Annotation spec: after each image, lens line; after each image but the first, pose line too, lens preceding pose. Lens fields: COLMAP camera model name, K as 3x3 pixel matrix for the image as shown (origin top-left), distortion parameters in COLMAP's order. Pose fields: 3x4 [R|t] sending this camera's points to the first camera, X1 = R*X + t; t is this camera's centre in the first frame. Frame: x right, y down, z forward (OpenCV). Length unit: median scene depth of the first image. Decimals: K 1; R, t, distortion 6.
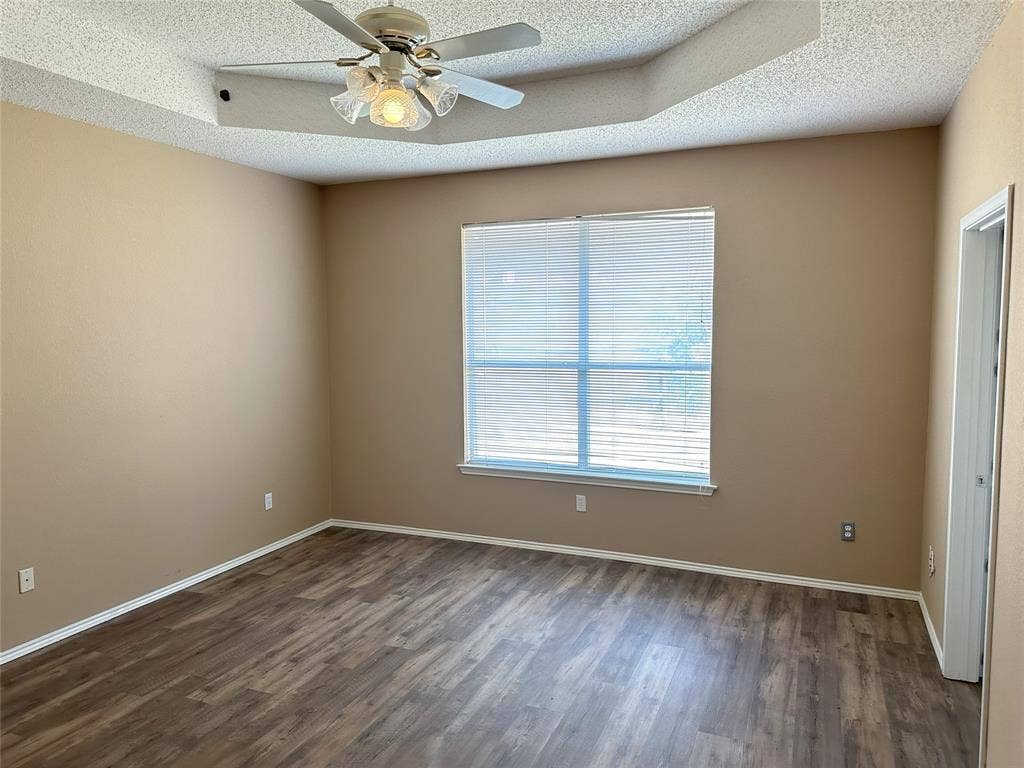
lens RADIAL K [[729.1, 0, 512.0], [0, 729.1, 384.0], [0, 0, 1]] dist [0.001397, -0.001092]
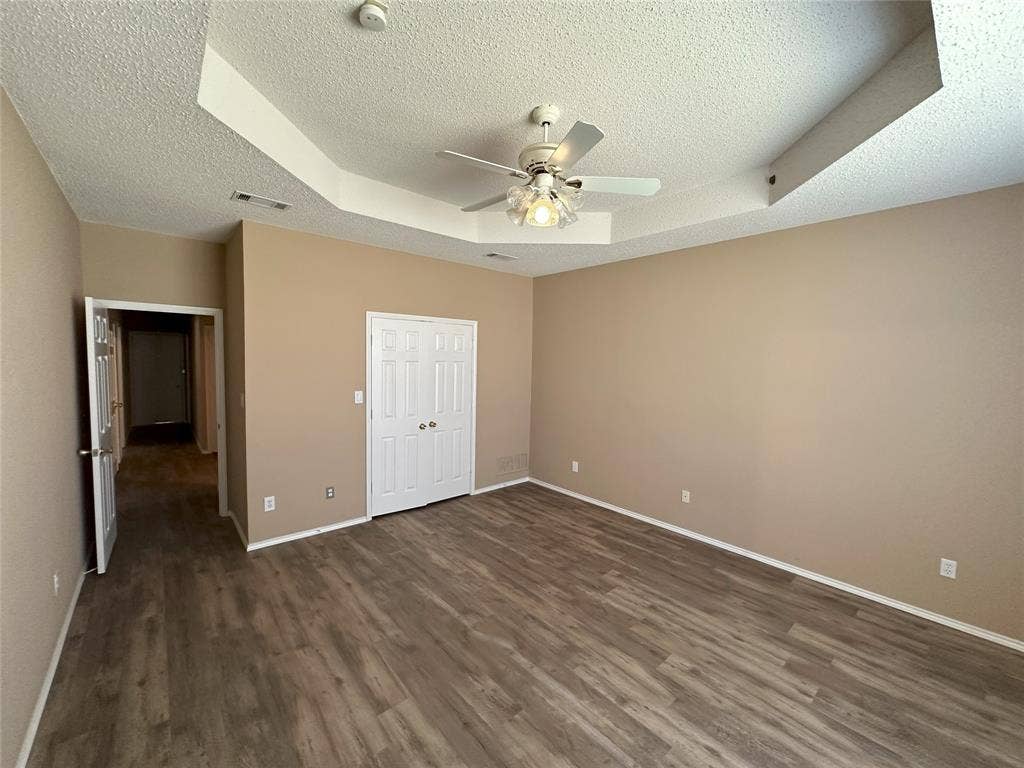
lens RADIAL K [[404.9, 0, 512.0], [0, 404.9, 384.0], [0, 0, 1]] dist [0.012440, 0.000174]
pose [[-0.433149, 0.052270, -0.899805, 0.444026], [-0.089775, 0.990851, 0.100774, -0.083386], [0.896840, 0.124430, -0.424494, 0.950939]]
